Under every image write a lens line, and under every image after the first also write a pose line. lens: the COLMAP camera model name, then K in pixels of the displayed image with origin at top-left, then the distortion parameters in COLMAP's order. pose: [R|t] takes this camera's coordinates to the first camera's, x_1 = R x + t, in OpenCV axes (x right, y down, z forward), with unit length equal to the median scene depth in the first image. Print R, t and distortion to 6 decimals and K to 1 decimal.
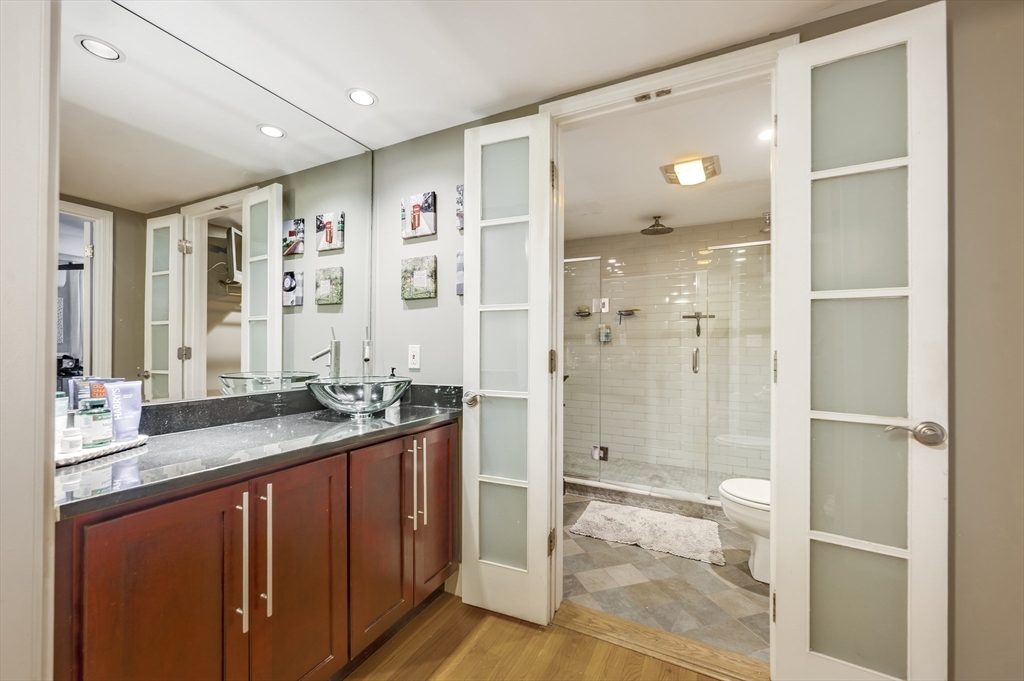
lens RADIAL K [[409.9, 0, 511.8], [0, 409.9, 343.4], [0, 0, 1]] dist [-0.004405, 0.000422]
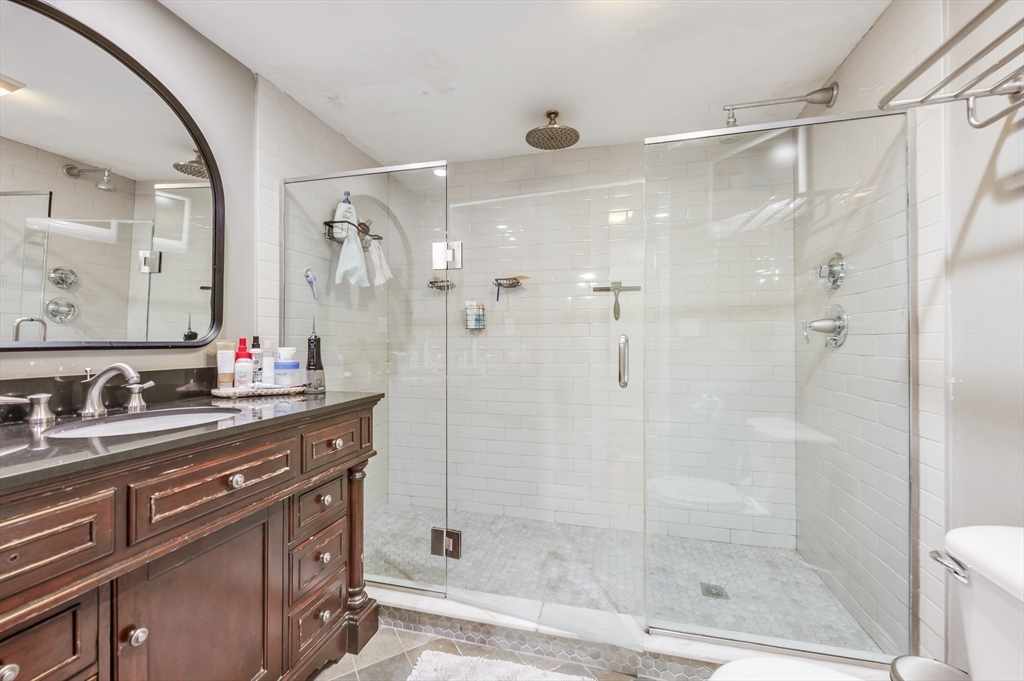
lens RADIAL K [[409.9, 0, 510.4], [0, 409.9, 339.7], [0, 0, 1]] dist [-0.004405, 0.000422]
pose [[0.977547, -0.005569, 0.210645, 0.162793], [0.004305, 0.999970, 0.006455, 0.008560], [-0.210675, -0.005404, 0.977541, 0.419739]]
